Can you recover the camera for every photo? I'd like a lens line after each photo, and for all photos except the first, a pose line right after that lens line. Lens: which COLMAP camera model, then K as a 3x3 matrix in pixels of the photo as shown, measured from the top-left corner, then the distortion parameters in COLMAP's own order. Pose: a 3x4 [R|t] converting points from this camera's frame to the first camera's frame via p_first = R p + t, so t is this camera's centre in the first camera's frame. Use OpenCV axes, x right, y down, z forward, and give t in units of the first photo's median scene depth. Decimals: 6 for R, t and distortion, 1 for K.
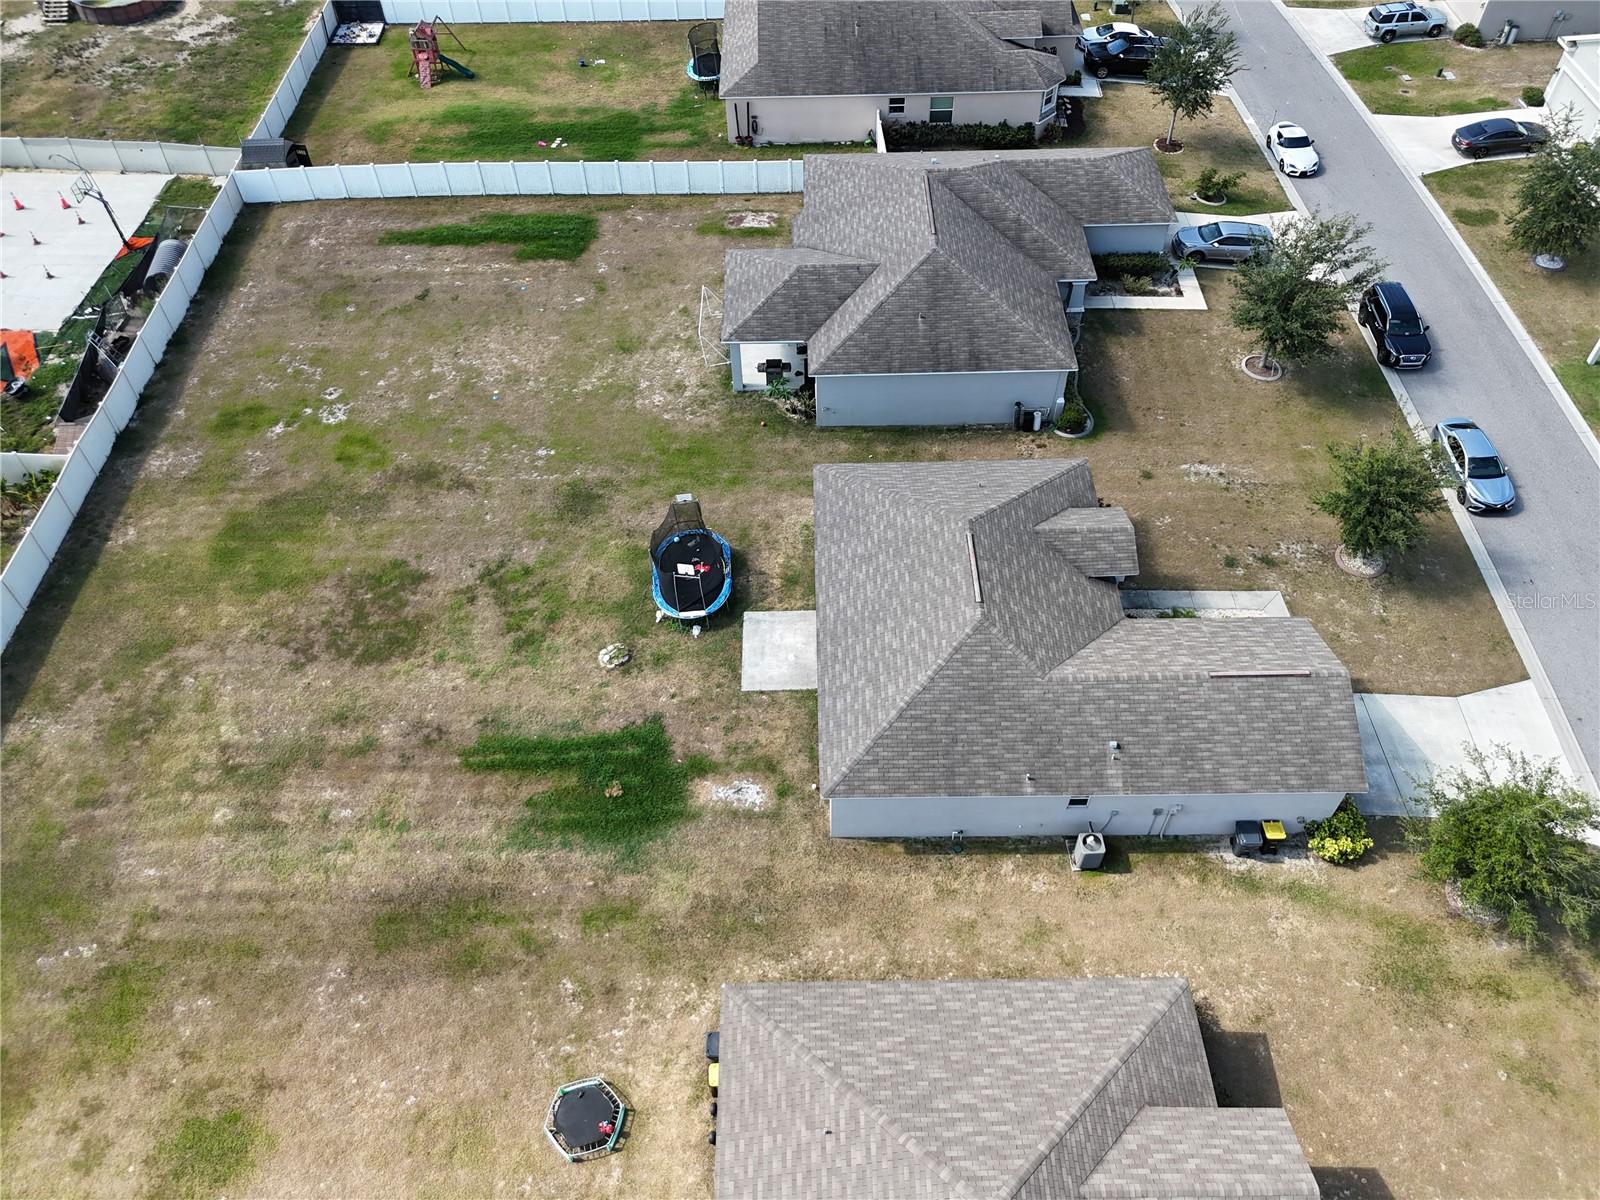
lens RADIAL K [[1183.5, 0, 804.5], [0, 1183.5, 596.4], [0, 0, 1]] dist [0.053515, -0.040768]
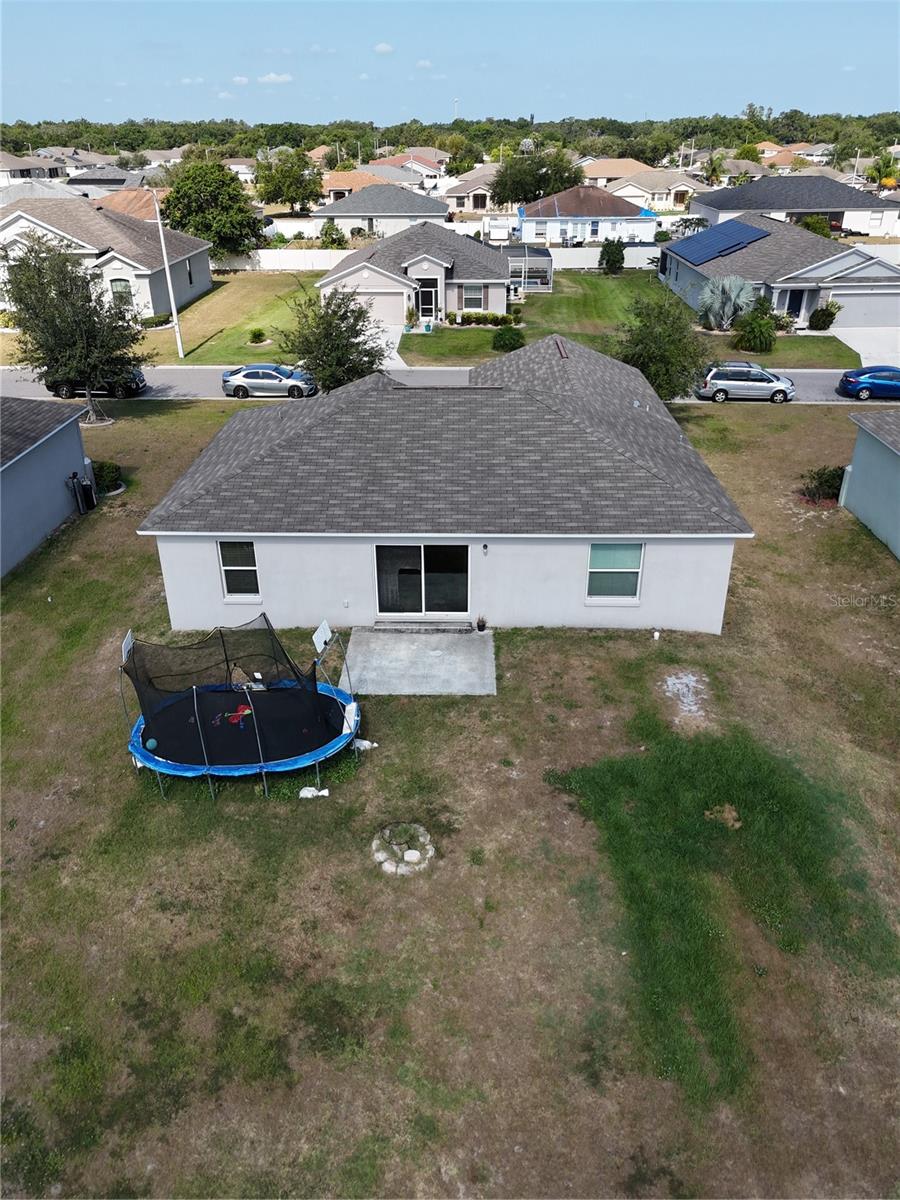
lens RADIAL K [[887.6, 0, 450.0], [0, 887.6, 600.0], [0, 0, 1]] dist [0.053515, -0.040768]
pose [[0.032116, -0.451775, 0.891554, -0.423291], [0.762956, 0.587309, 0.270122, -0.091407], [-0.645652, 0.671541, 0.363546, 0.746716]]
